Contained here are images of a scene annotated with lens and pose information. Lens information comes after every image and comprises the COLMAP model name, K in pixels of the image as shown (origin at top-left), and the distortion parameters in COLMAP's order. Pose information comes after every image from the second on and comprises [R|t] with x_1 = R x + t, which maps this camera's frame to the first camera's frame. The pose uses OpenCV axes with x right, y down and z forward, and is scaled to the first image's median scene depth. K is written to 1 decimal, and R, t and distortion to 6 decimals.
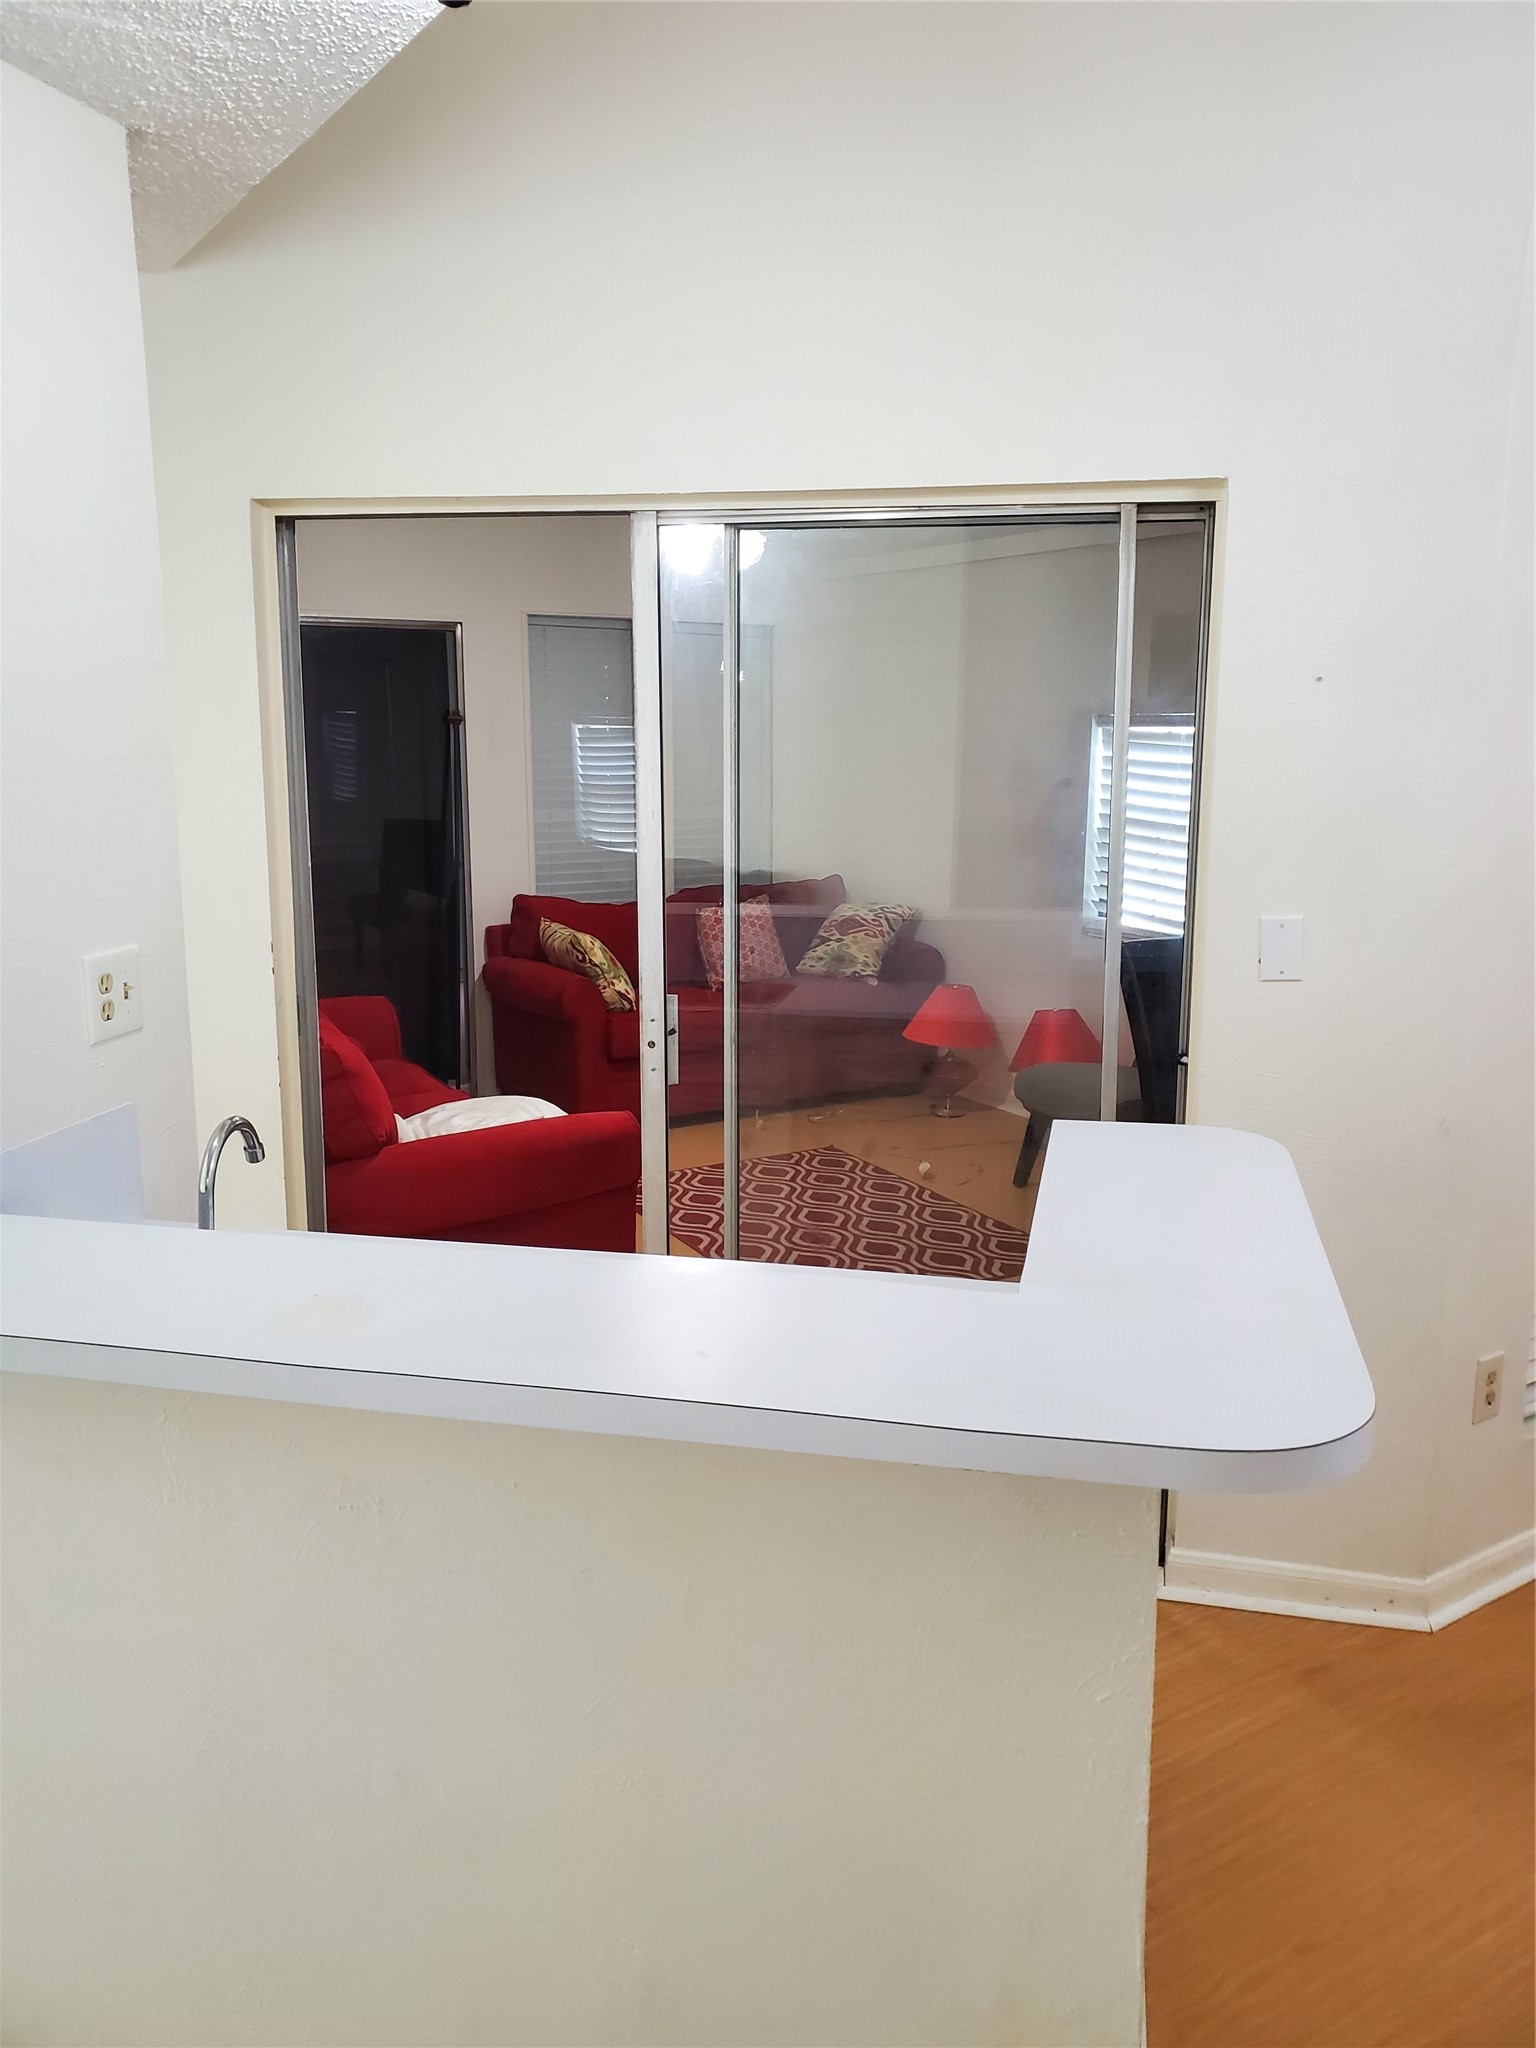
lens RADIAL K [[1573.0, 0, 767.2], [0, 1573.0, 1032.7], [0, 0, 1]] dist [0.012862, 0.001453]
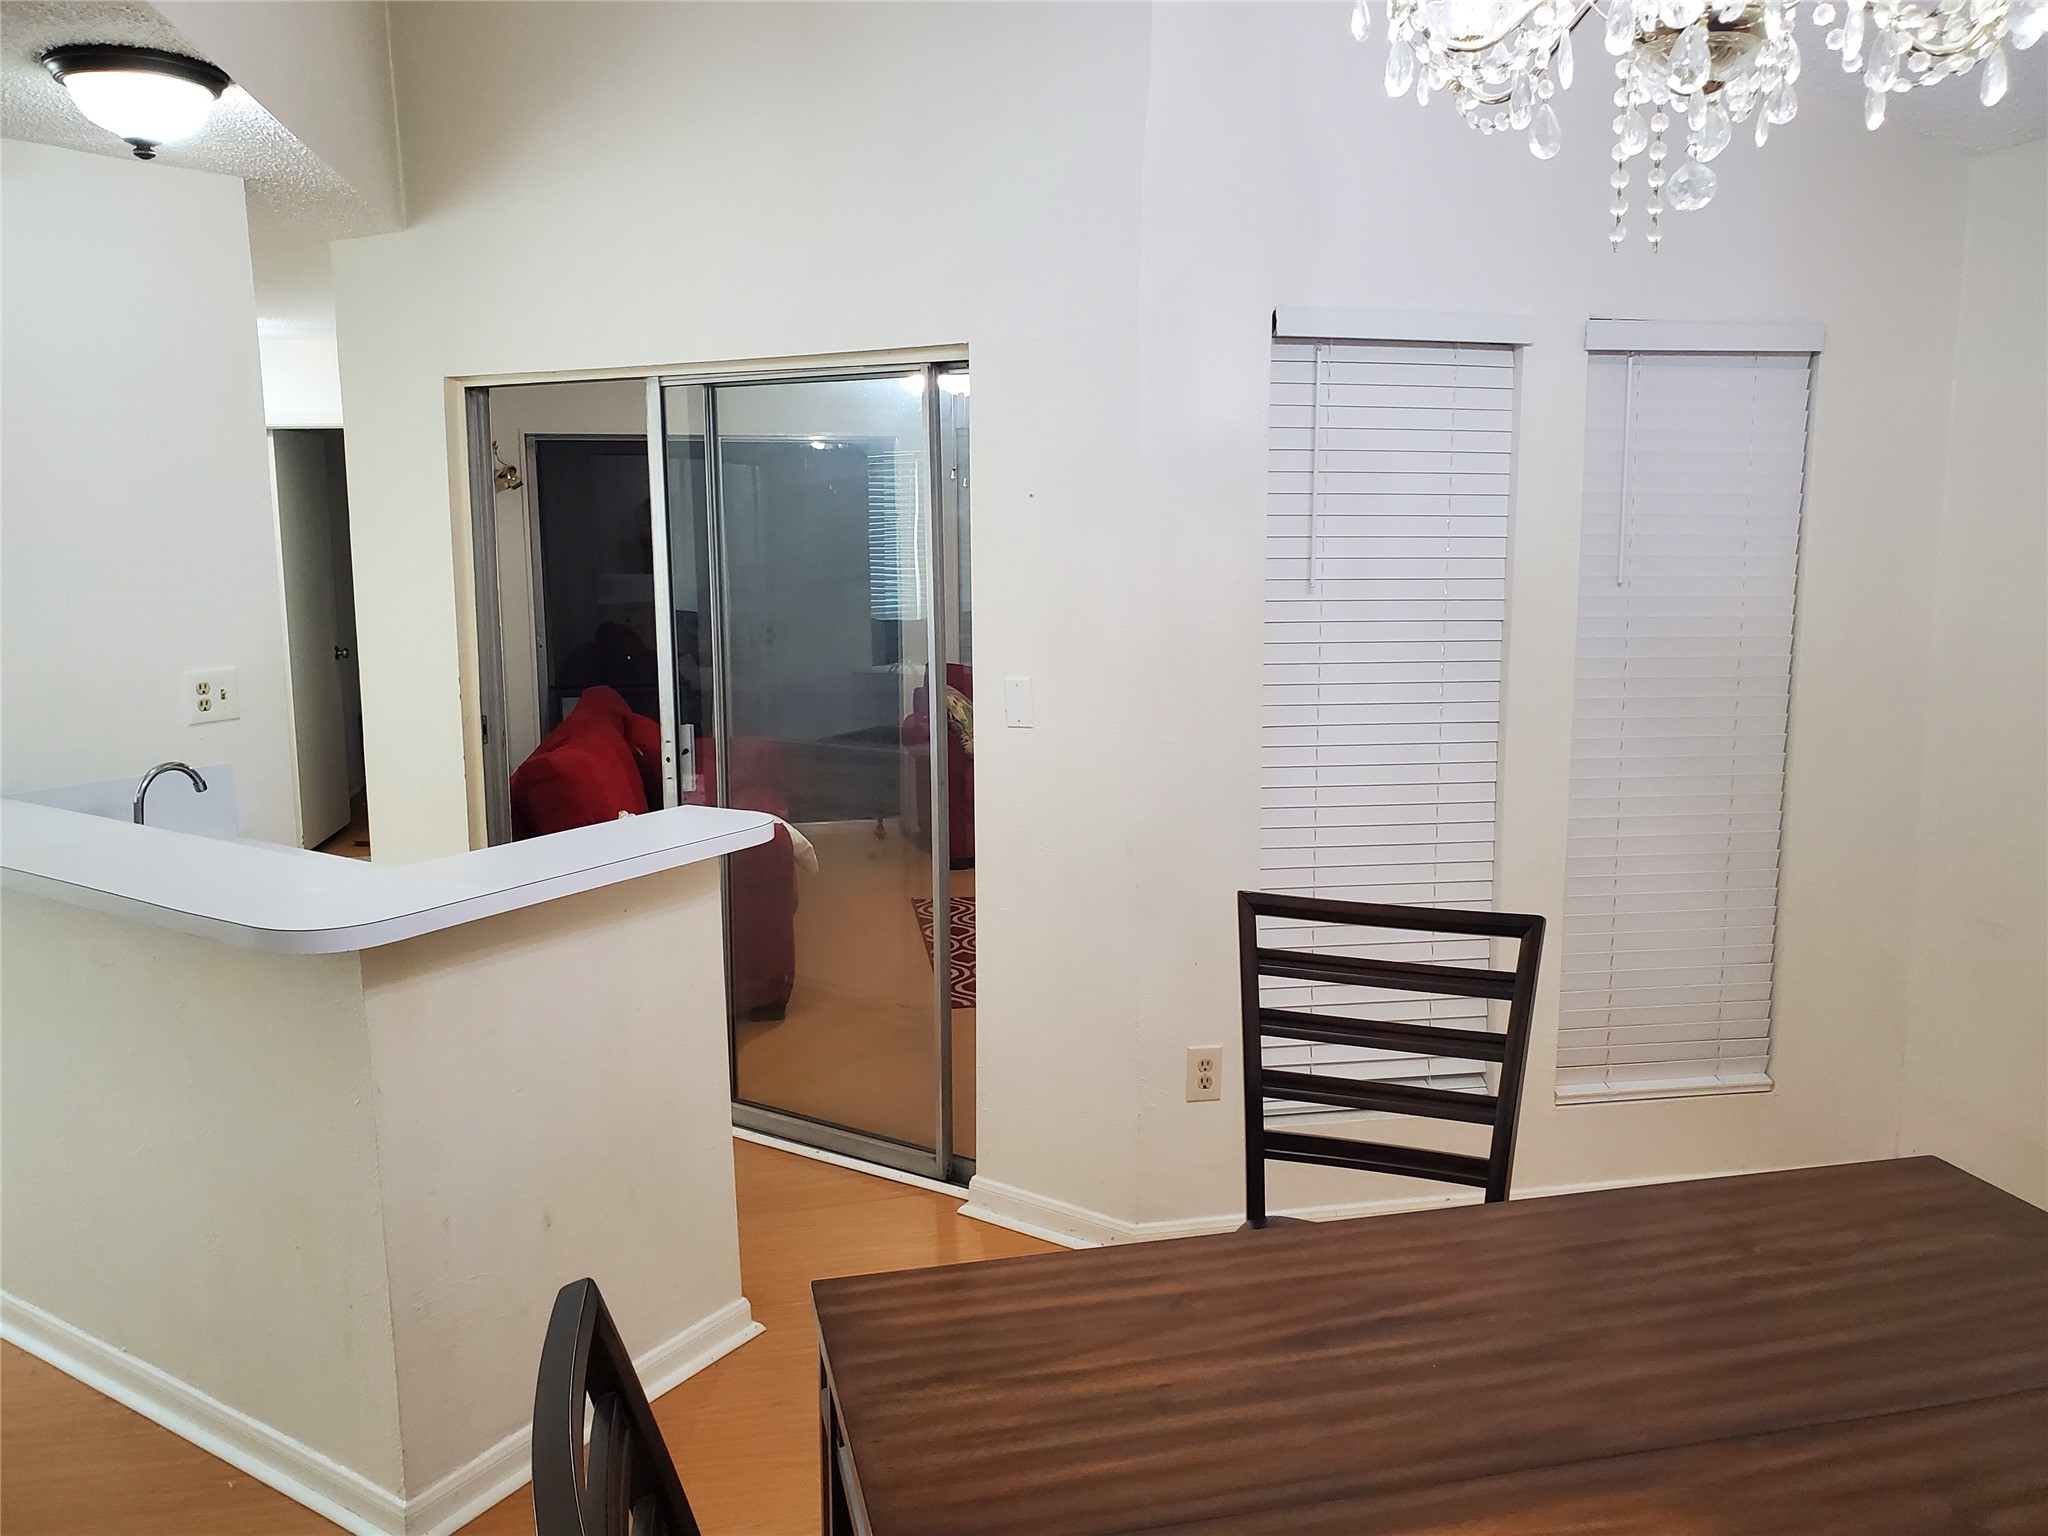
lens RADIAL K [[1573.0, 0, 1026.0], [0, 1573.0, 761.6], [0, 0, 1]] dist [0.012862, 0.001453]
pose [[0.933892, 0.049368, -0.354131, 0.741639], [-0.061318, 0.997862, -0.022596, 0.022508], [0.352259, 0.042817, 0.934923, -0.181395]]
